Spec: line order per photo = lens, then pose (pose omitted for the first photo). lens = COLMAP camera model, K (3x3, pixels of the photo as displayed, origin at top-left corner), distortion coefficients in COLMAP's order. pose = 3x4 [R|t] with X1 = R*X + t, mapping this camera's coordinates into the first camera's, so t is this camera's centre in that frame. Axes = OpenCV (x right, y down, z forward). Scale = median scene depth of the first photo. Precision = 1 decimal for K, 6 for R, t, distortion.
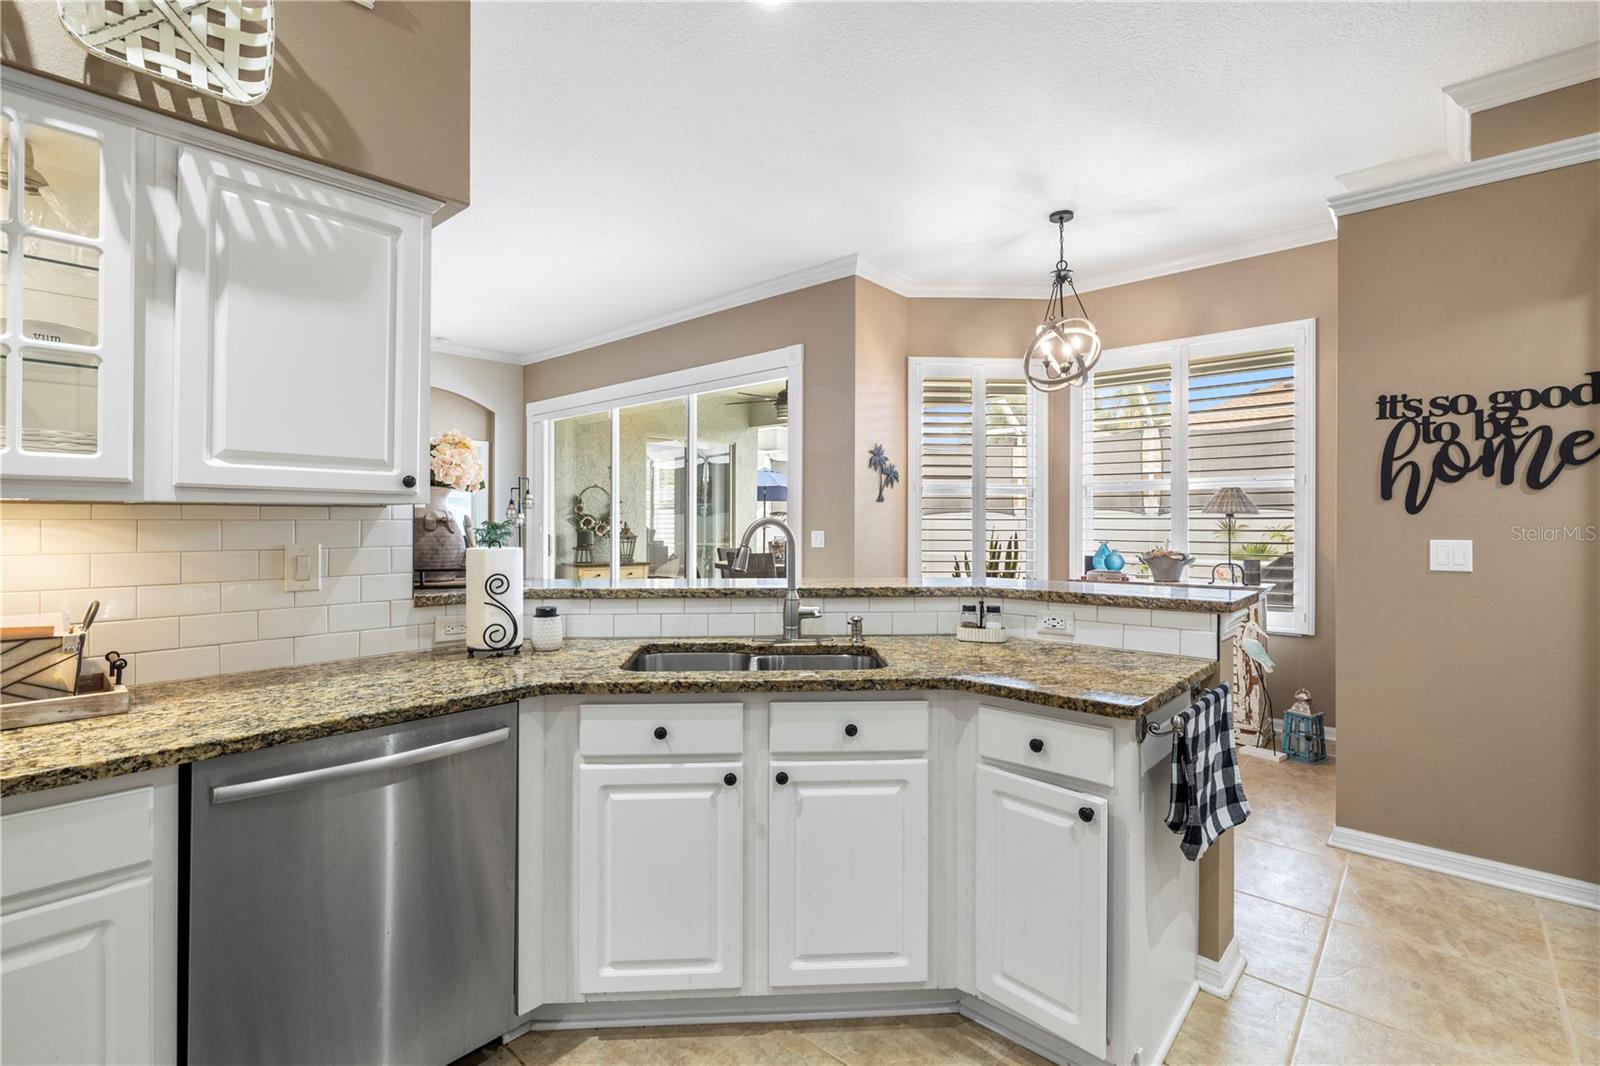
lens RADIAL K [[715.8, 0, 803.6], [0, 715.8, 524.0], [0, 0, 1]] dist [0.000622, 0.000729]
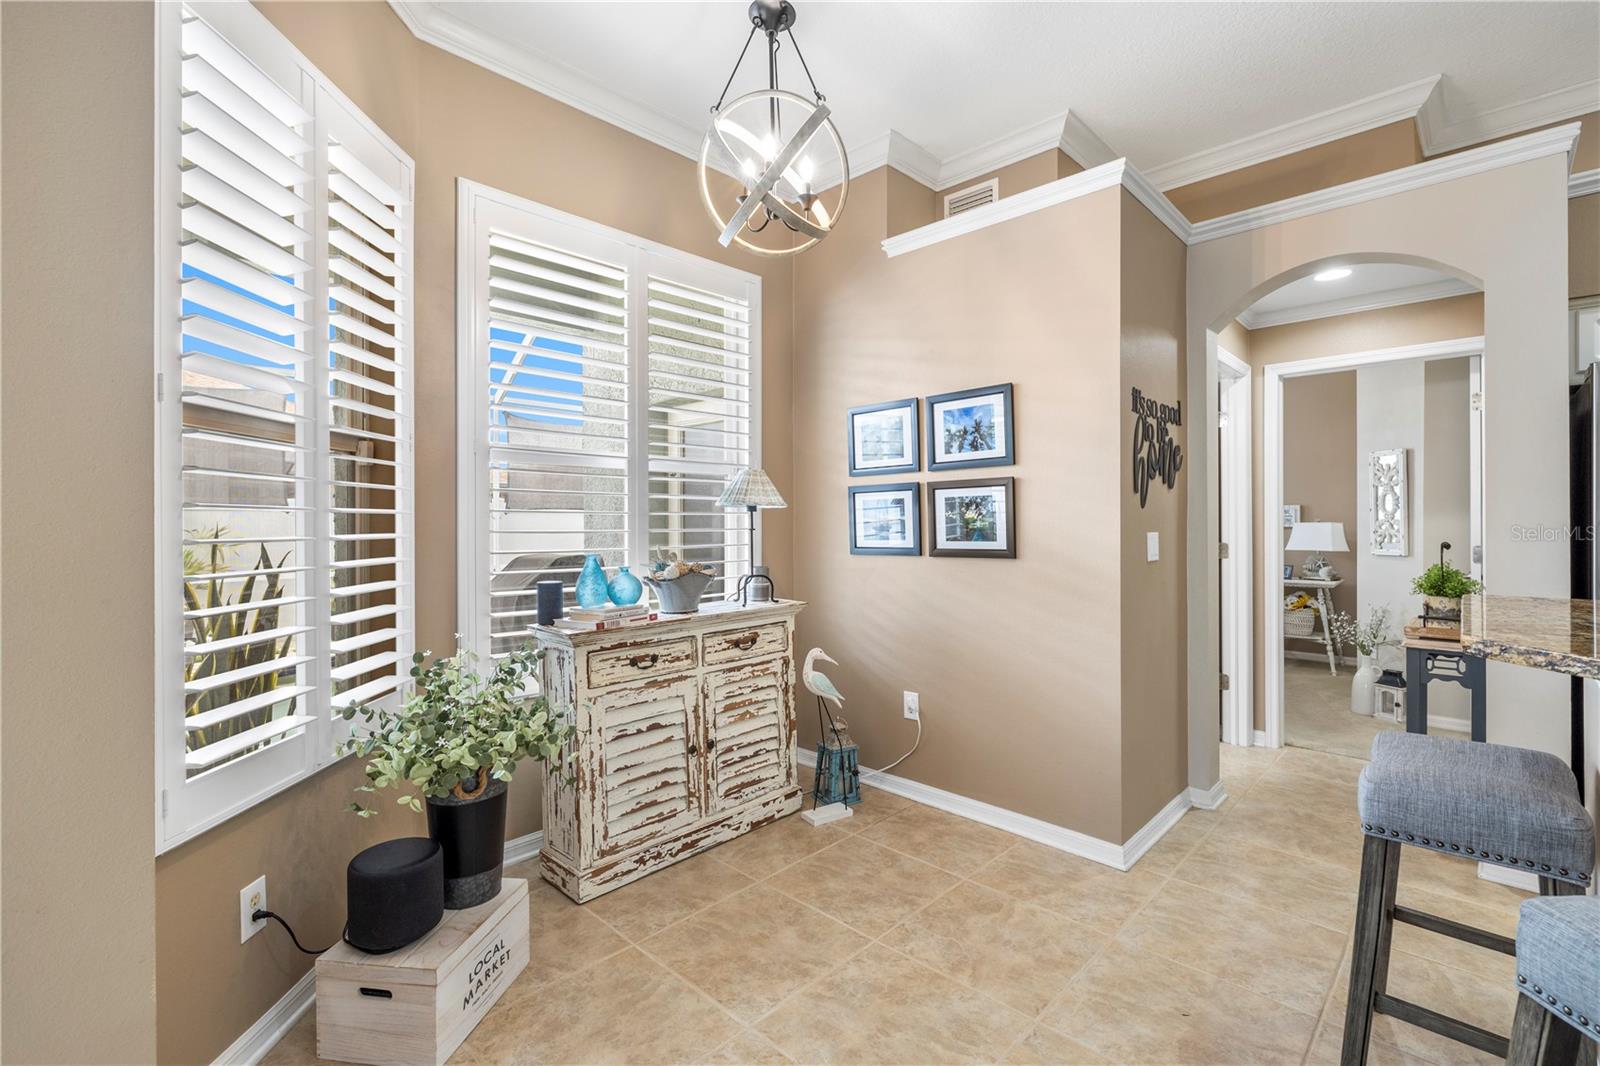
lens RADIAL K [[715.8, 0, 806.8], [0, 715.8, 522.7], [0, 0, 1]] dist [0.000622, 0.000729]
pose [[0.036958, -0.001918, 0.999315, -0.235603], [0.007071, 0.999974, 0.001658, 0.002741], [-0.999292, 0.007005, 0.036971, 1.694249]]
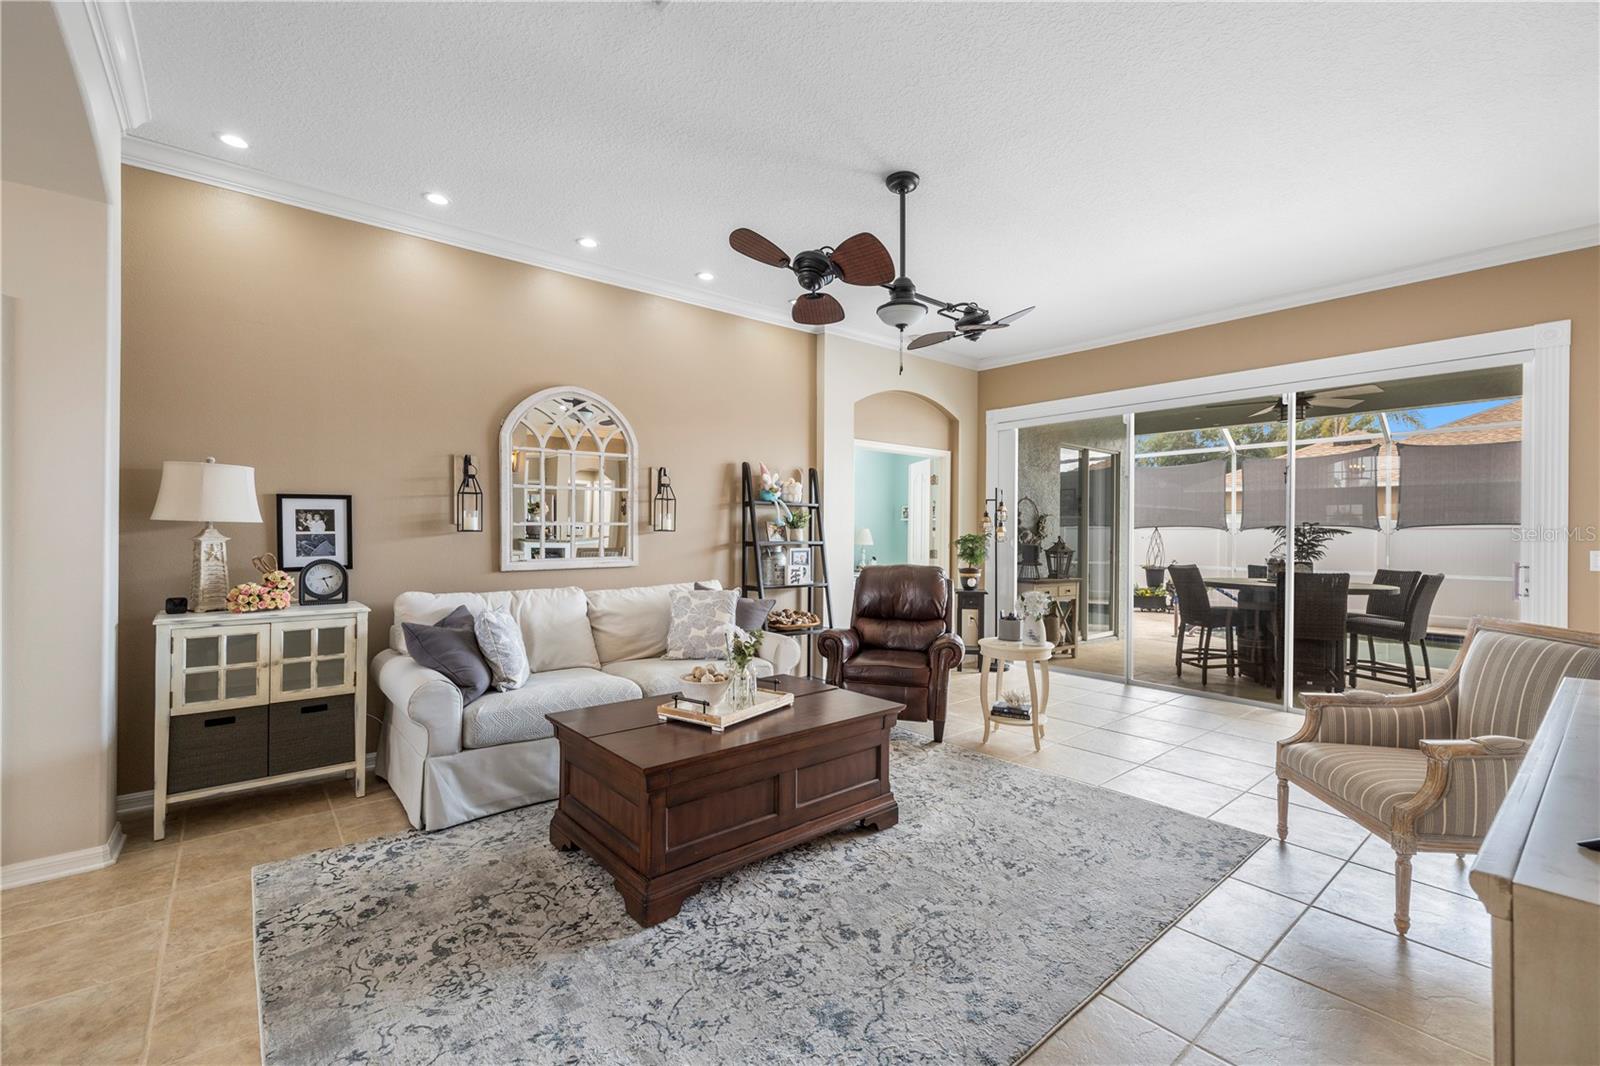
lens RADIAL K [[676.9, 0, 795.7], [0, 676.9, 532.4], [0, 0, 1]] dist [0.000507, -0.000421]
pose [[0.987487, 0.005531, -0.157604, -1.634788], [-0.006239, 0.999973, -0.004003, -0.004997], [0.157578, 0.004936, 0.987494, 0.234745]]
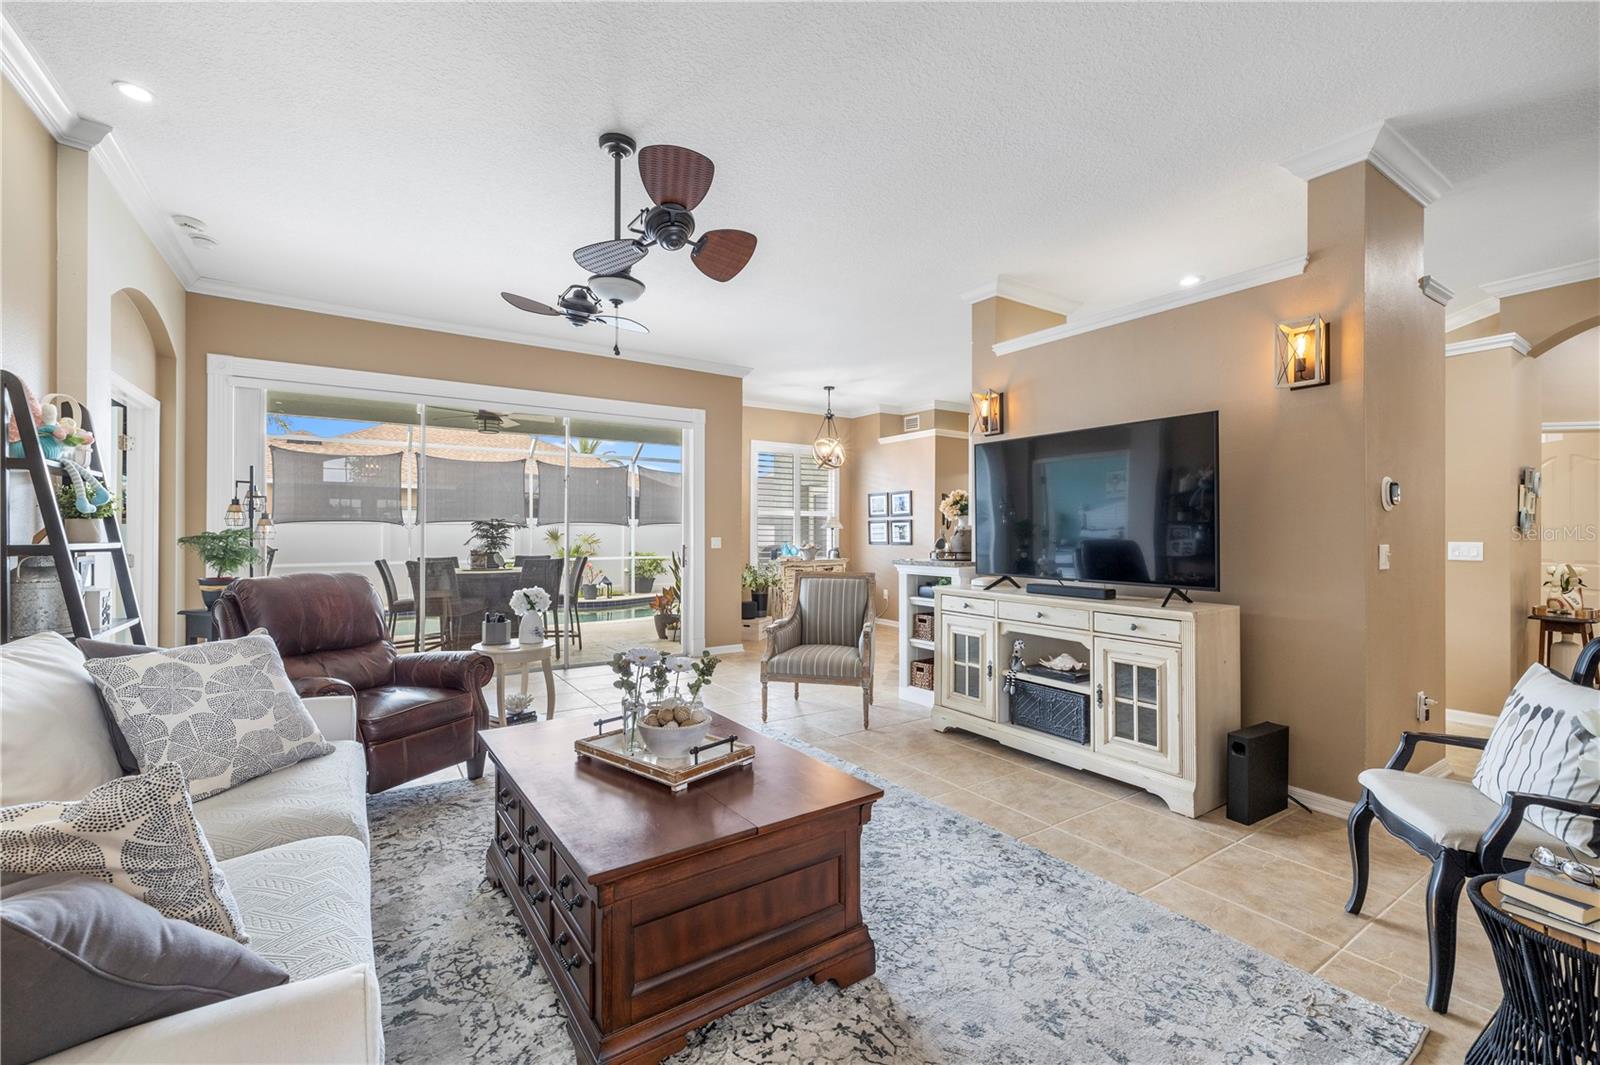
lens RADIAL K [[676.9, 0, 794.8], [0, 676.9, 529.2], [0, 0, 1]] dist [0.000507, -0.000421]
pose [[0.260693, 0.004036, 0.965413, -2.832954], [0.001684, 0.999988, -0.004635, -0.001459], [-0.965420, 0.002835, 0.260683, 1.015908]]
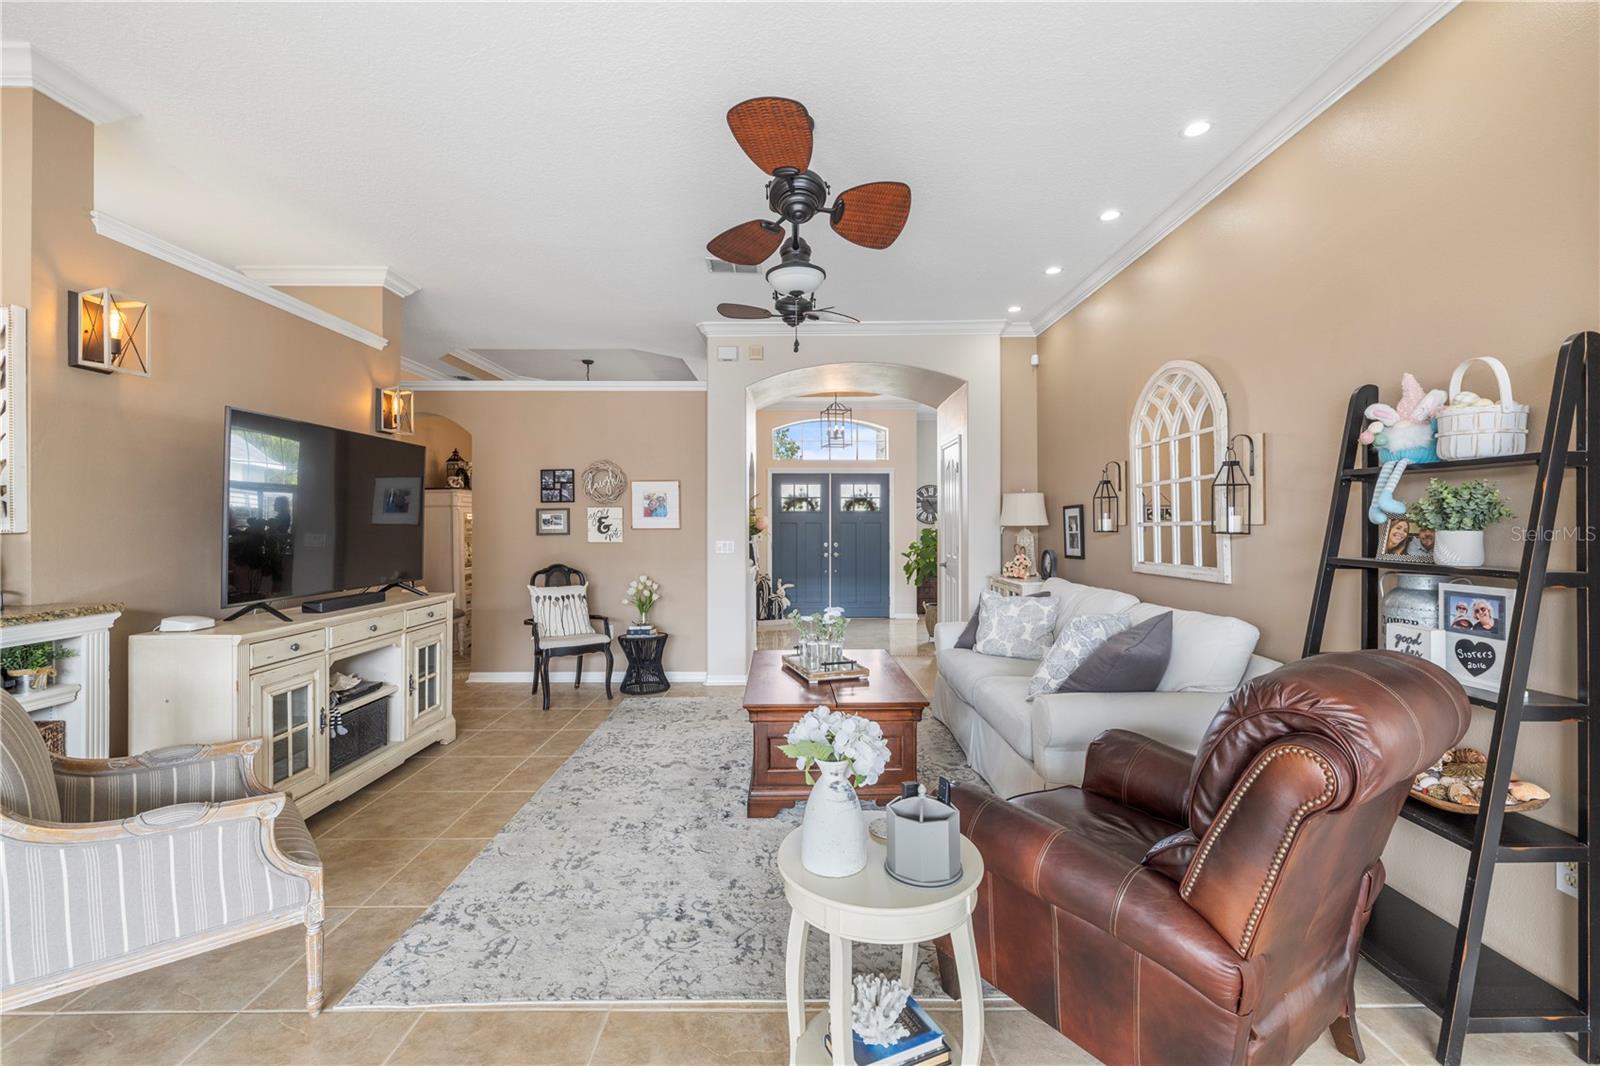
lens RADIAL K [[676.9, 0, 802.3], [0, 676.9, 524.2], [0, 0, 1]] dist [0.000507, -0.000421]
pose [[-0.742995, 0.003637, -0.669287, -0.829093], [0.000274, 0.999987, 0.005131, -0.041030], [0.669297, 0.003629, -0.742986, 2.617137]]
